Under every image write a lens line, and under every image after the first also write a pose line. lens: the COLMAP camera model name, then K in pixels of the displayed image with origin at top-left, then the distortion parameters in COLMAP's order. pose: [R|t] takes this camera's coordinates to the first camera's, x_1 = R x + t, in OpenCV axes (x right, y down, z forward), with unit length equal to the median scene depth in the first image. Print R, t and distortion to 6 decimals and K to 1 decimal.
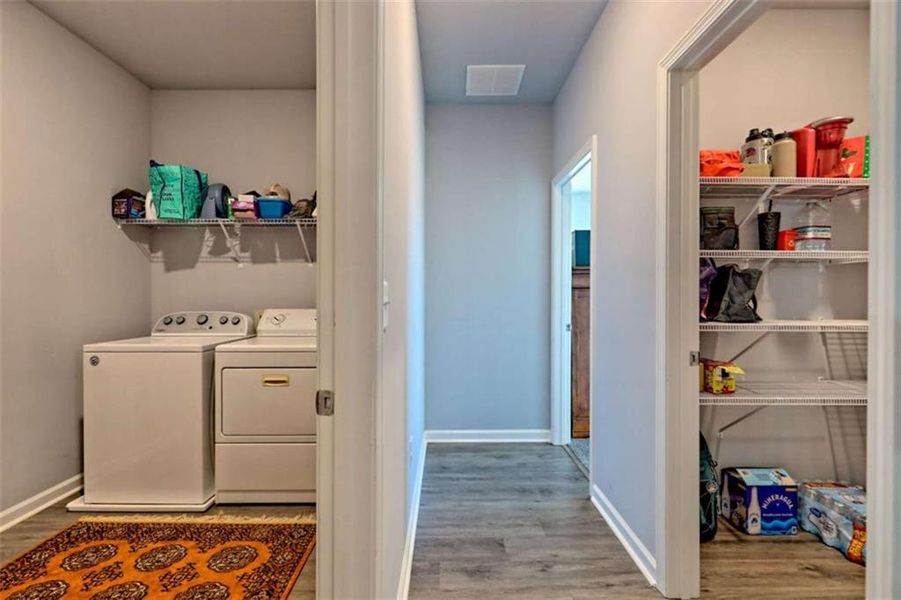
lens RADIAL K [[409.8, 0, 445.9], [0, 409.8, 300.6], [0, 0, 1]] dist [0.000146, 0.000055]
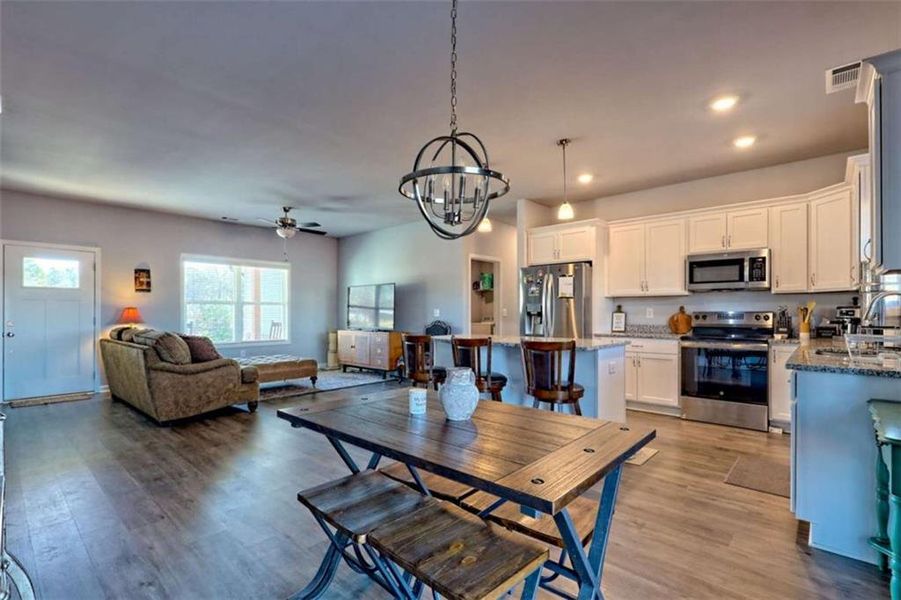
lens RADIAL K [[414.3, 0, 448.4], [0, 414.3, 312.6], [0, 0, 1]] dist [-0.000230, 0.000005]
pose [[0.739301, 0.000011, -0.673375, 1.716186], [-0.004692, 0.999976, -0.005135, 0.024434], [0.673359, 0.006956, 0.739283, -2.129456]]
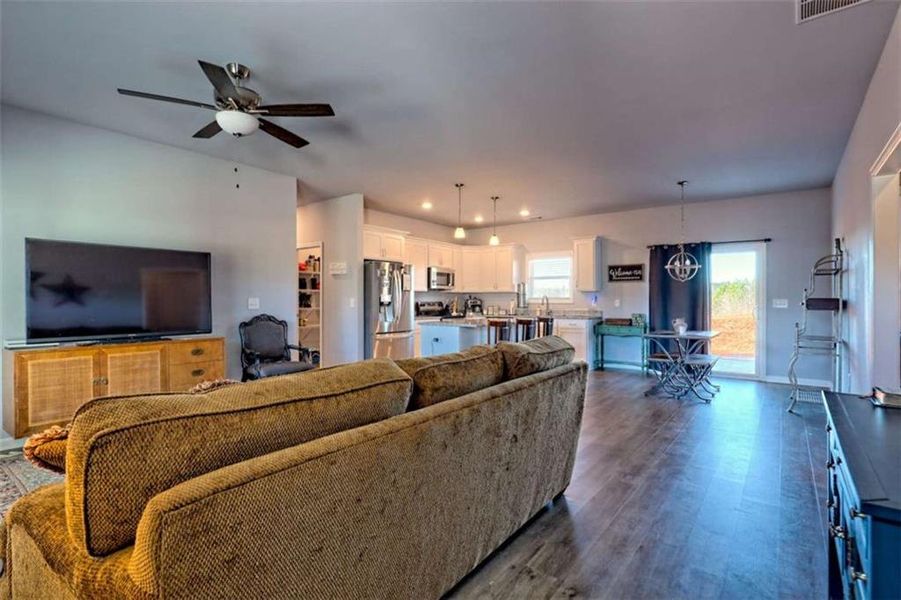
lens RADIAL K [[440.0, 0, 442.5], [0, 440.0, 300.8], [0, 0, 1]] dist [-0.000960, -0.000060]
pose [[0.616945, -0.000200, 0.787007, -1.439282], [0.008598, 0.999942, -0.006486, 0.019941], [-0.786960, 0.010769, 0.616911, -2.096445]]
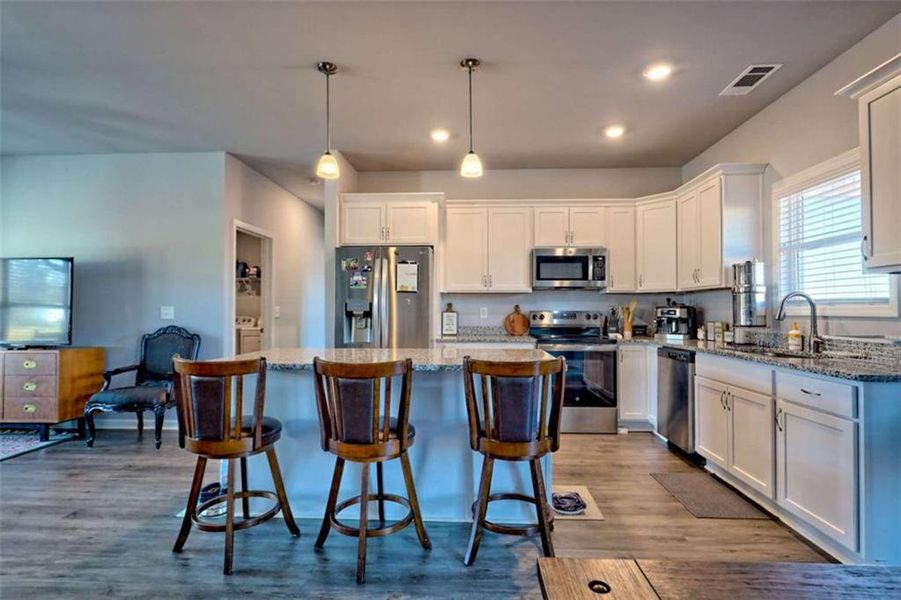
lens RADIAL K [[438.9, 0, 454.6], [0, 438.9, 304.9], [0, 0, 1]] dist [0.000636, 0.000011]
pose [[0.998694, -0.000714, -0.051078, 0.980643], [-0.000454, 0.999739, -0.022853, 0.021436], [0.051081, 0.022846, 0.998433, -1.798560]]
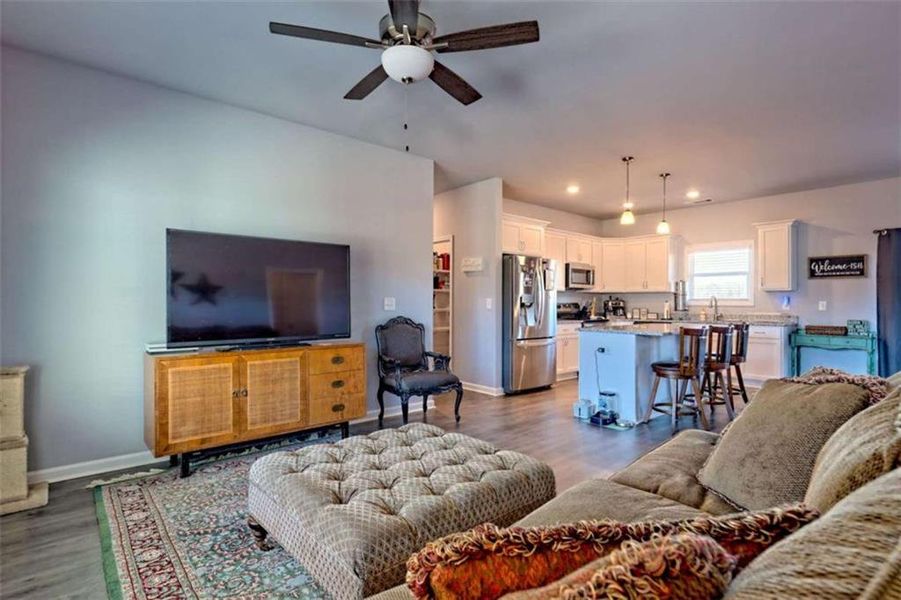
lens RADIAL K [[447.4, 0, 447.1], [0, 447.4, 302.2], [0, 0, 1]] dist [0.001349, 0.000091]
pose [[0.760829, 0.002679, 0.648947, -1.373207], [0.002669, 0.999970, -0.007256, 0.018628], [-0.648947, 0.007253, 0.760799, -1.661451]]
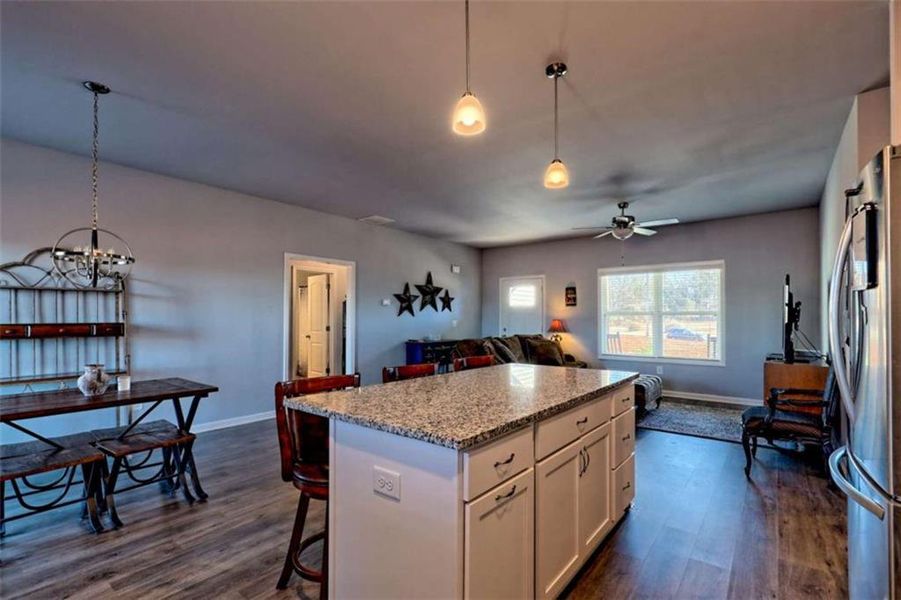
lens RADIAL K [[414.3, 0, 448.4], [0, 414.3, 312.6], [0, 0, 1]] dist [-0.000230, 0.000005]
pose [[-0.619052, -0.012708, -0.785247, 1.576080], [-0.008537, 0.999919, -0.009451, -0.024809], [0.785304, 0.000853, -0.619110, -0.233092]]
